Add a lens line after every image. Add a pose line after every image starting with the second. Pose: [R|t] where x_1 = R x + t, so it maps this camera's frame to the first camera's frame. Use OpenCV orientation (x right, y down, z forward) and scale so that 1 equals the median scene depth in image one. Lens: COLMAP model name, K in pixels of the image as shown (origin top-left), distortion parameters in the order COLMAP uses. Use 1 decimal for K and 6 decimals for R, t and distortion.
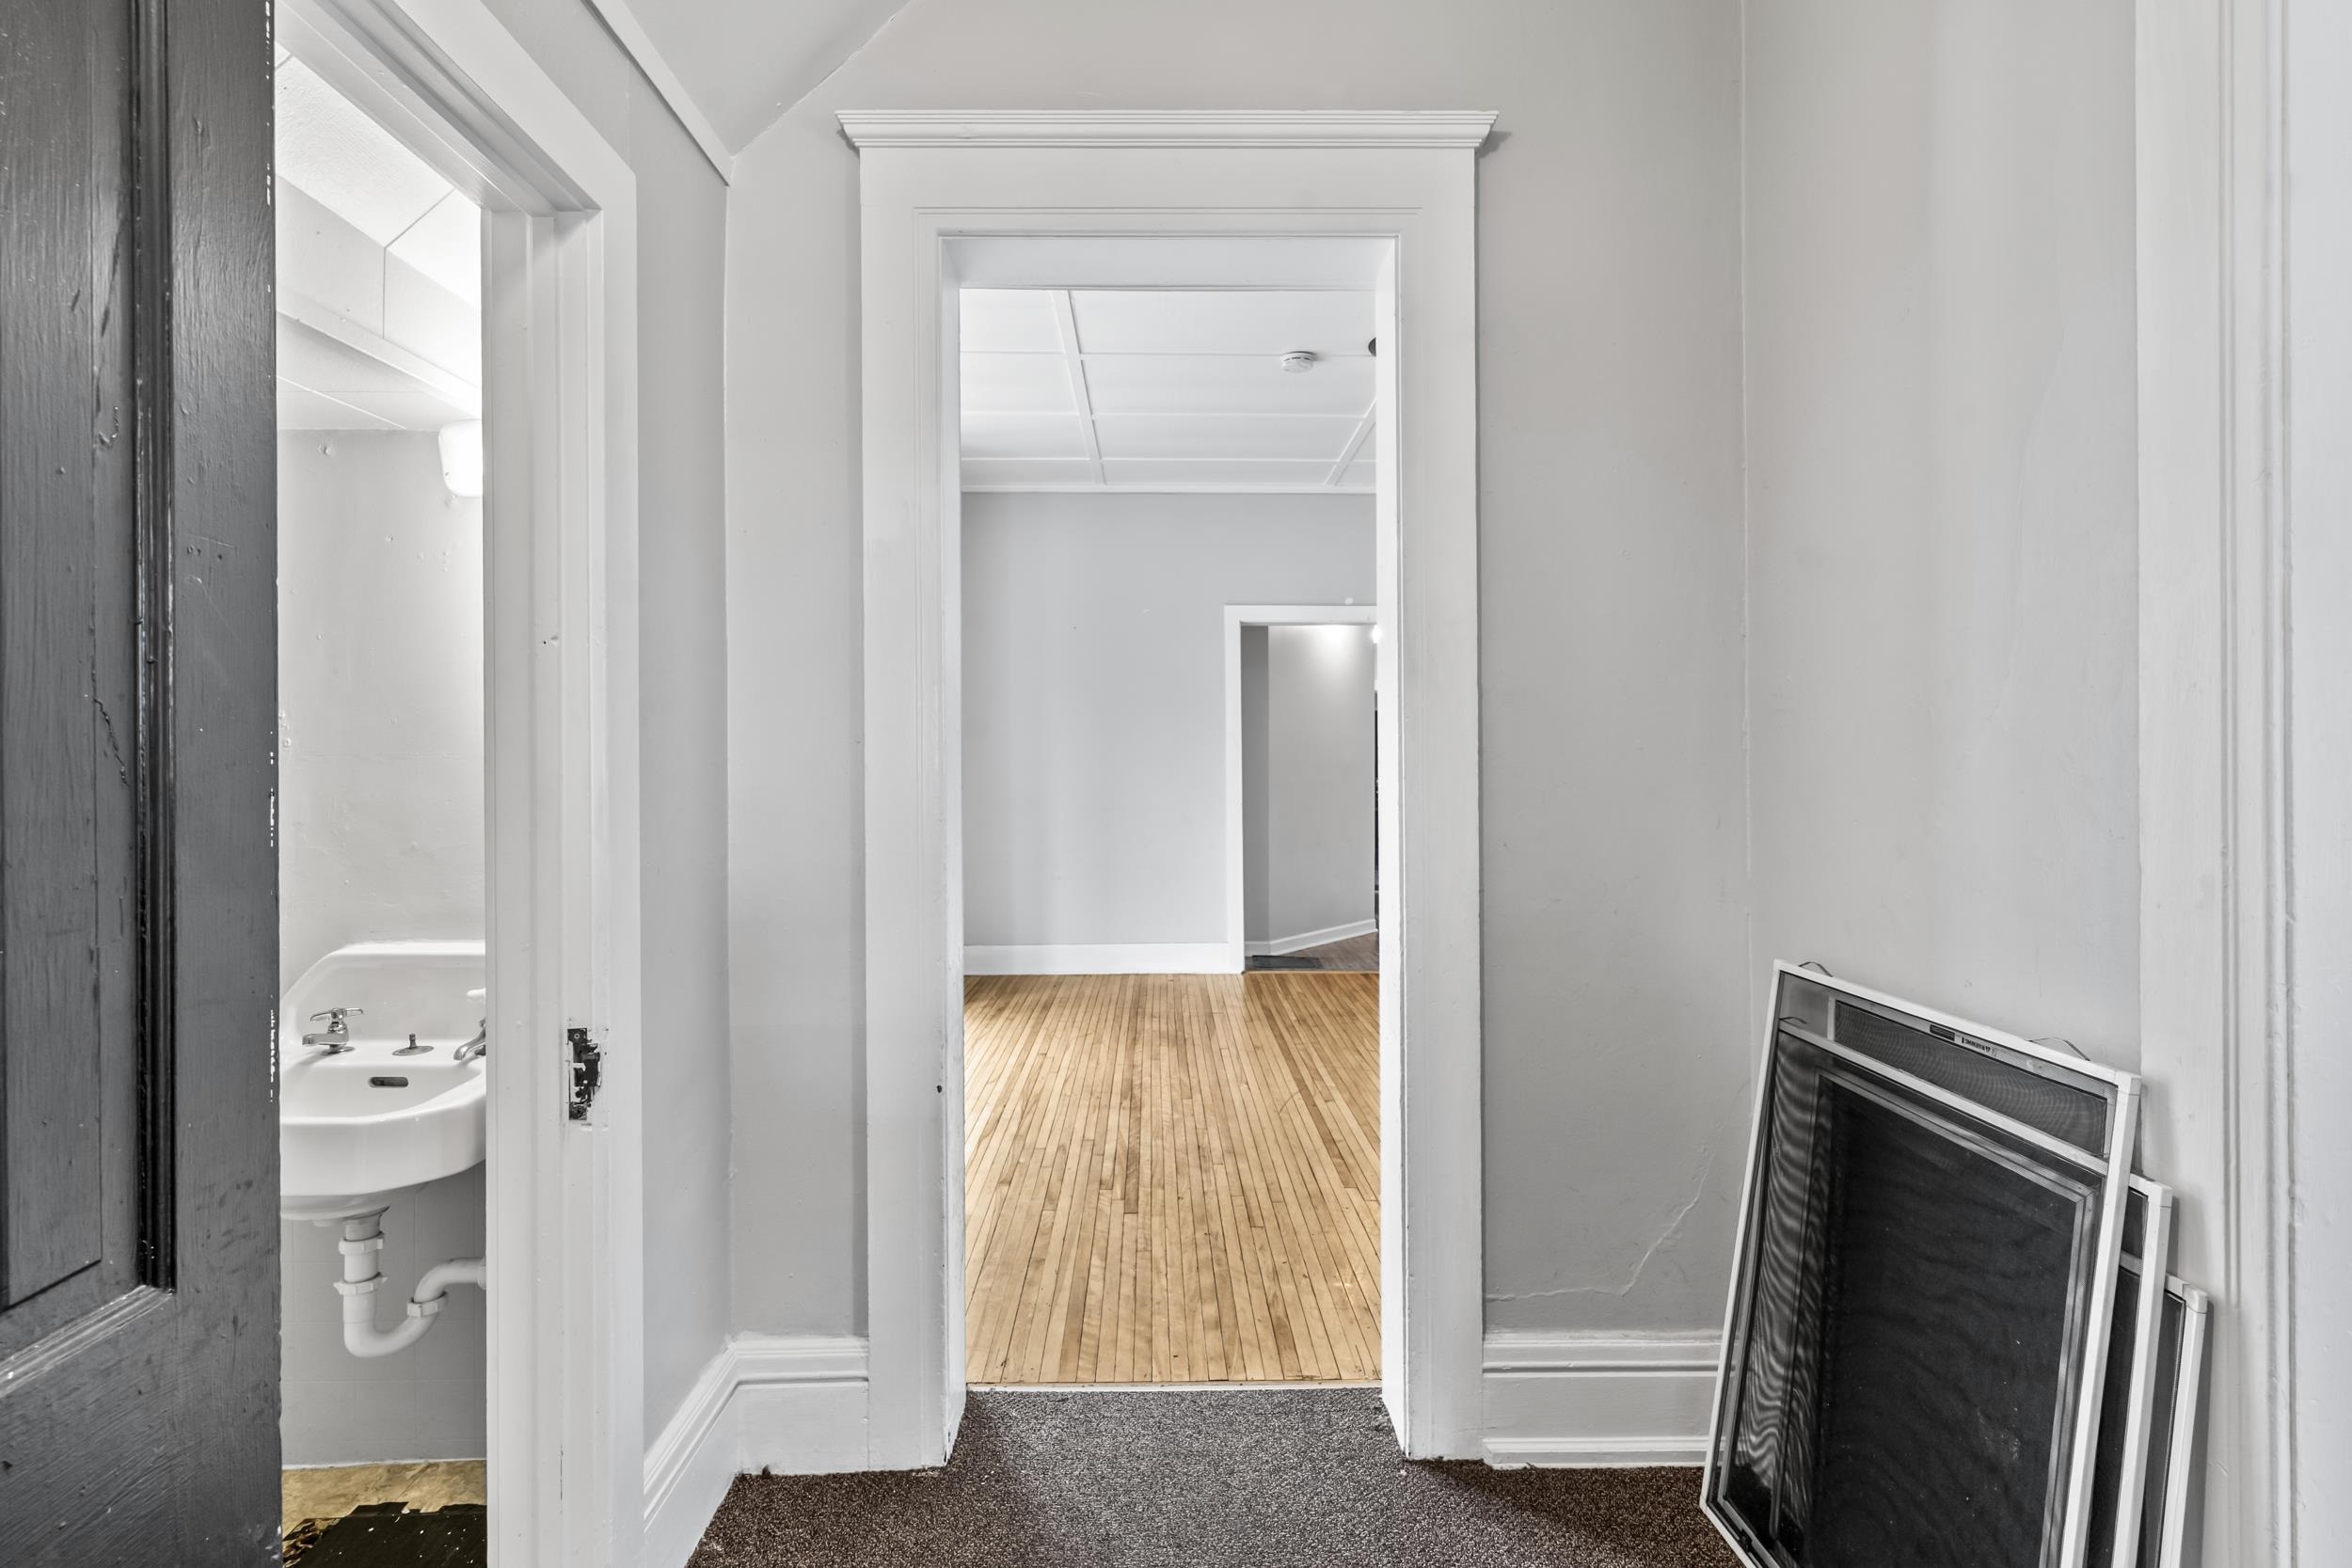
lens RADIAL K [[1127.5, 0, 1176.2], [0, 1127.5, 782.2], [0, 0, 1]] dist [0.010388, -0.000275]
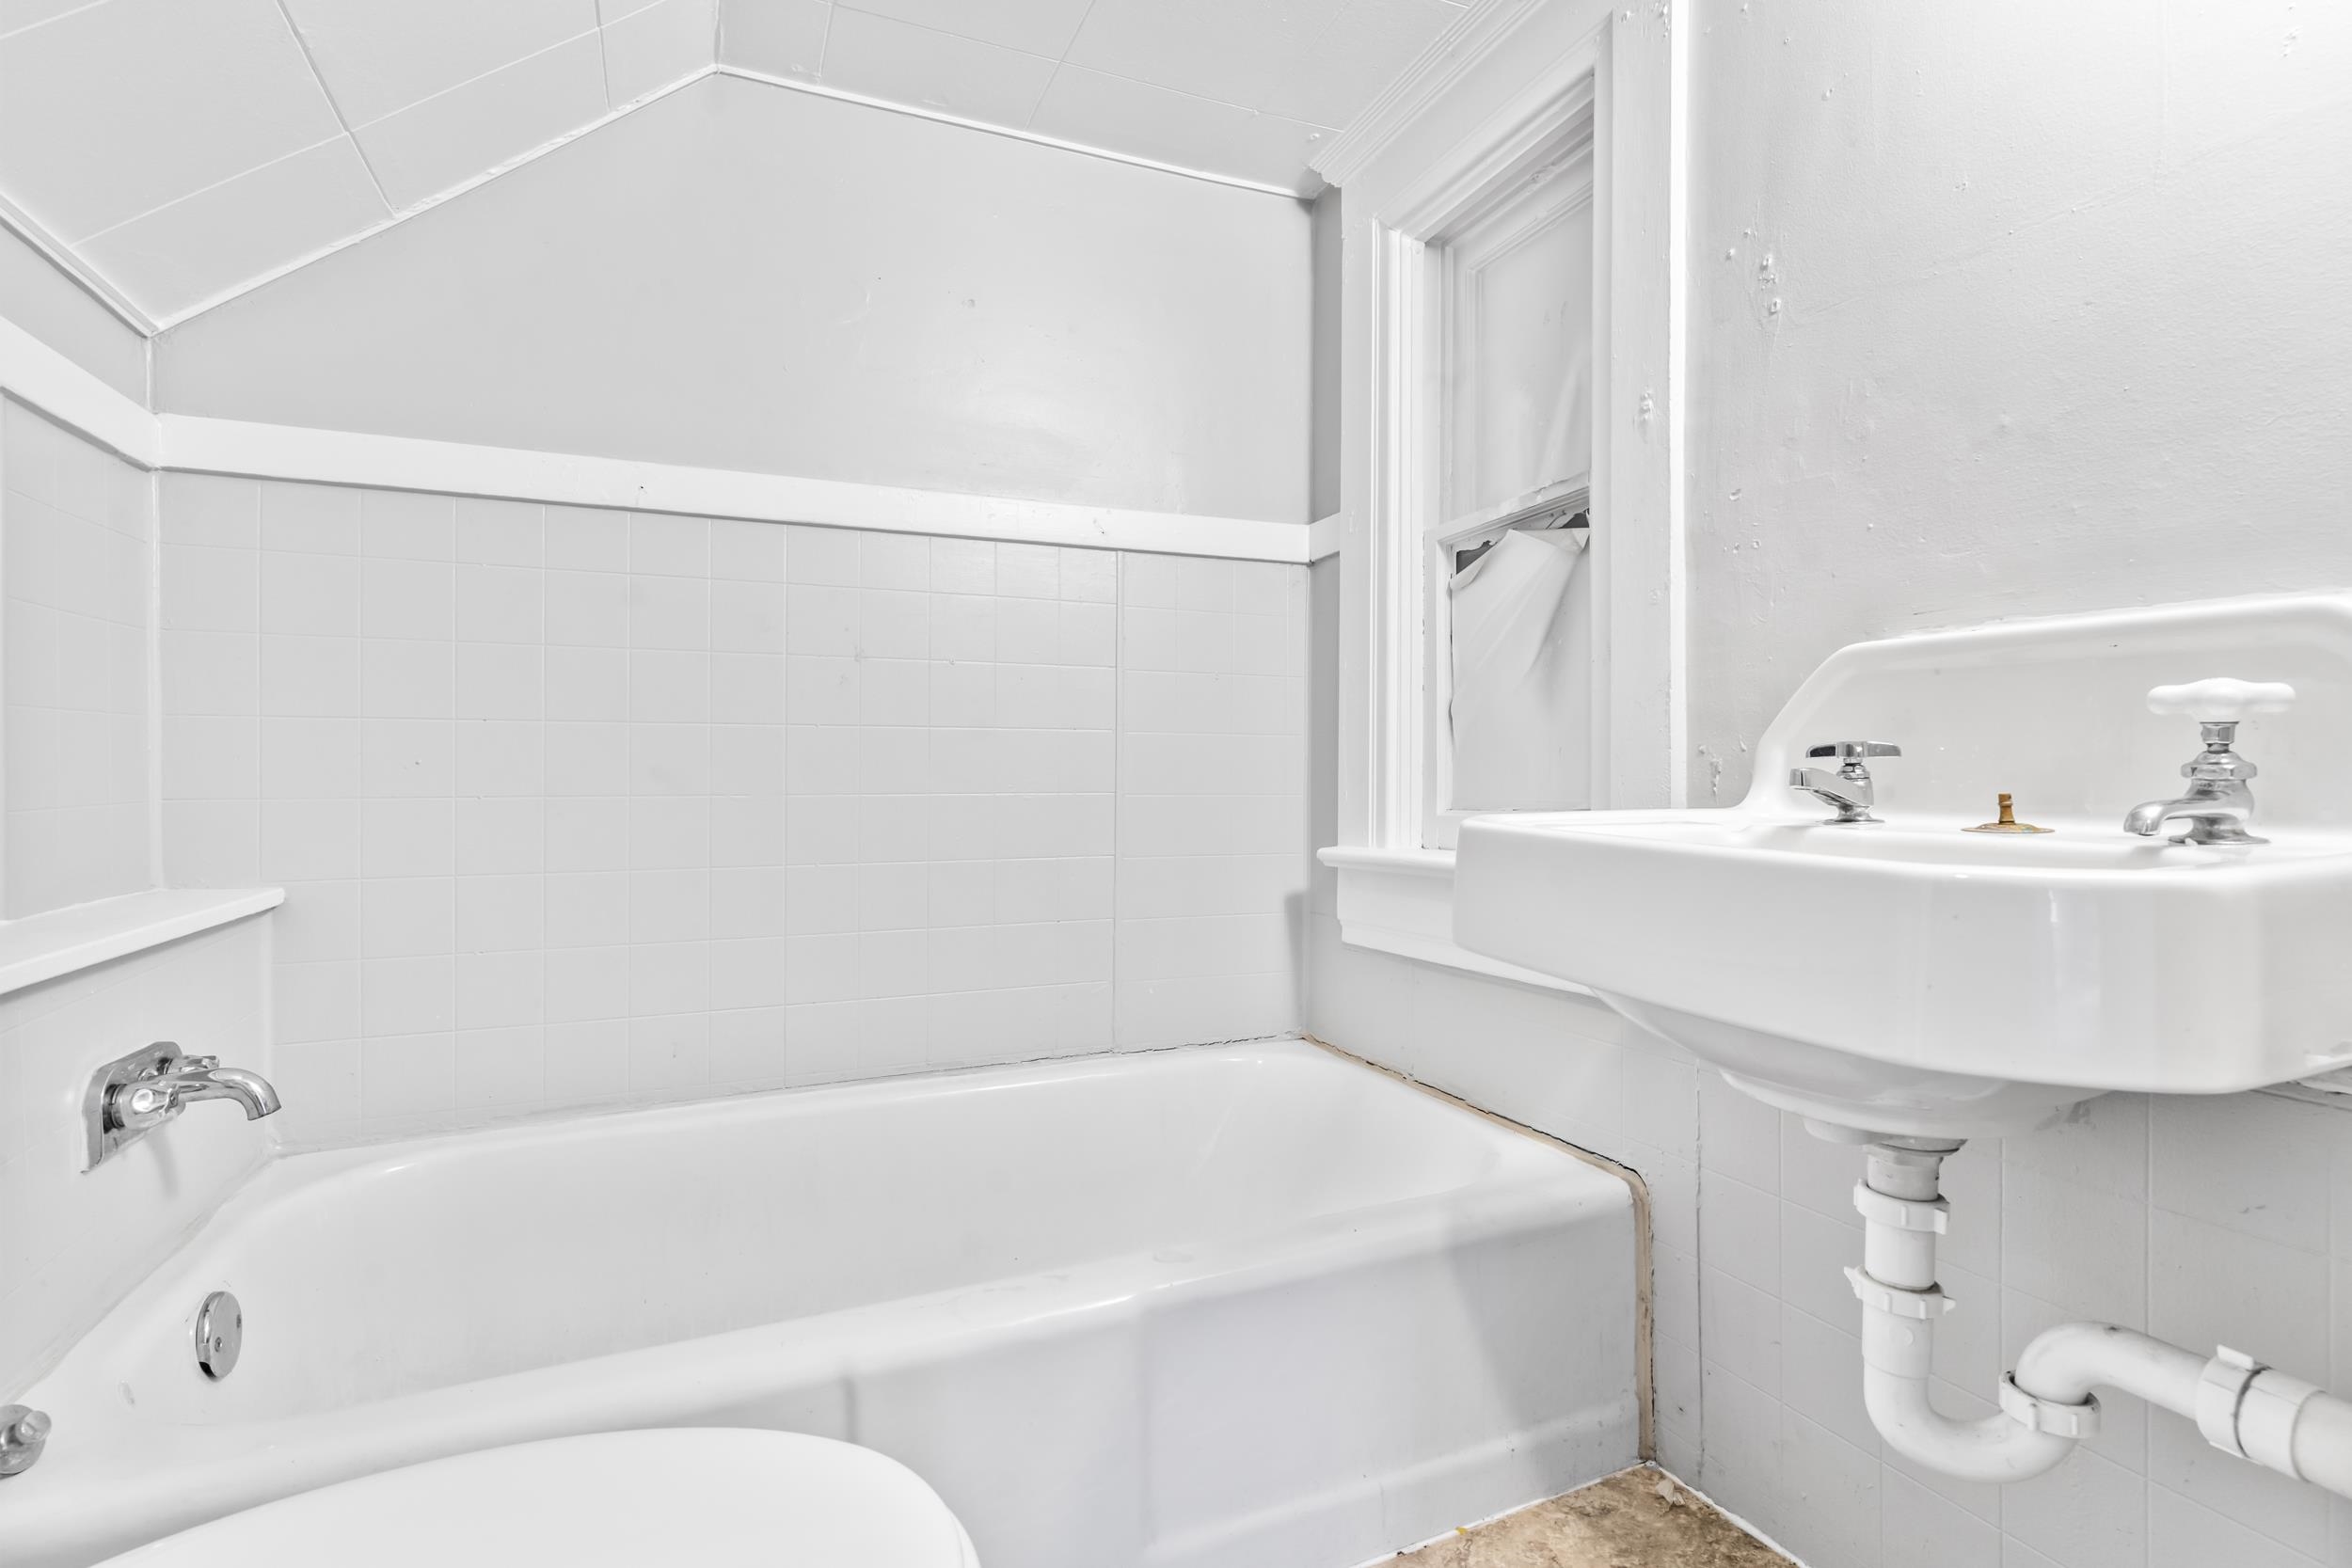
lens RADIAL K [[1127.5, 0, 1173.8], [0, 1127.5, 784.1], [0, 0, 1]] dist [0.010388, -0.000275]
pose [[0.389448, 0.004554, -0.921037, -0.402337], [-0.014025, 0.999901, -0.000987, 0.235762], [0.920942, 0.013302, 0.389473, 0.537641]]
